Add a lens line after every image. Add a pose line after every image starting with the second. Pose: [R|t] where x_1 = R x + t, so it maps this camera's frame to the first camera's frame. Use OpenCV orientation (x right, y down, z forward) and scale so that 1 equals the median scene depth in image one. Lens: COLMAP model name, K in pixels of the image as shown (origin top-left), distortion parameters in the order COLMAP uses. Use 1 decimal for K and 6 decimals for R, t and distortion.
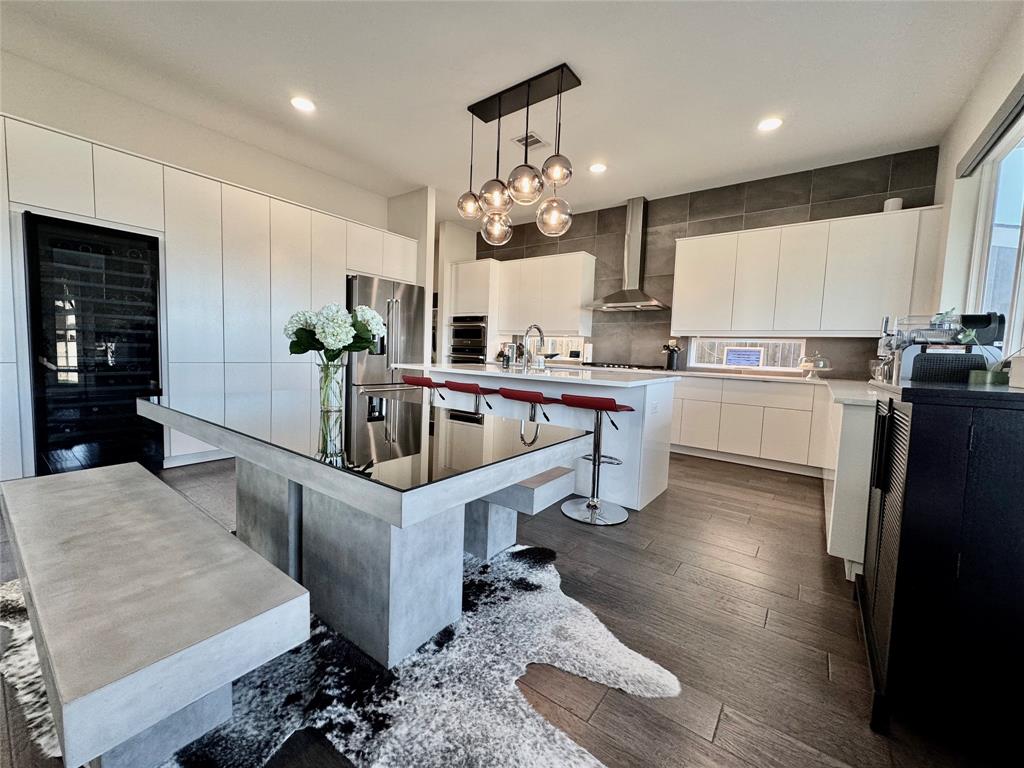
lens RADIAL K [[407.8, 0, 511.6], [0, 407.8, 382.0], [0, 0, 1]] dist [0.000322, 0.000092]
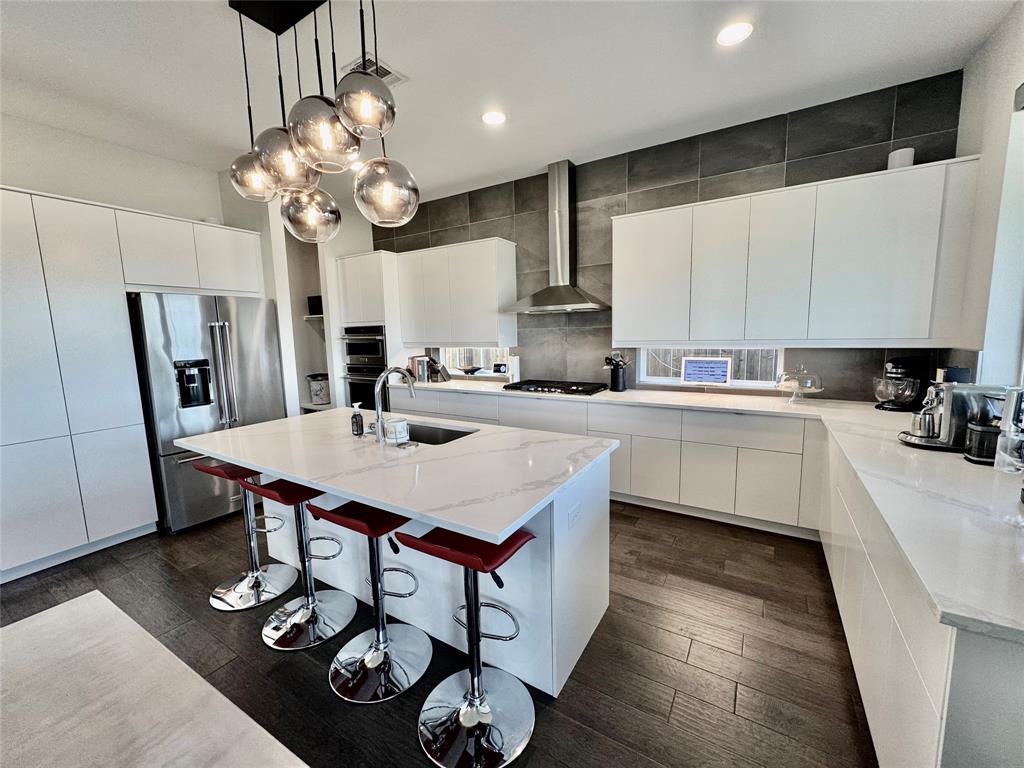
lens RADIAL K [[407.8, 0, 511.6], [0, 407.8, 382.1], [0, 0, 1]] dist [0.000322, 0.000092]
pose [[0.994150, -0.072112, 0.080405, 0.136063], [0.067833, 0.996194, 0.054737, -0.101392], [-0.084047, -0.048963, 0.995258, 0.255708]]
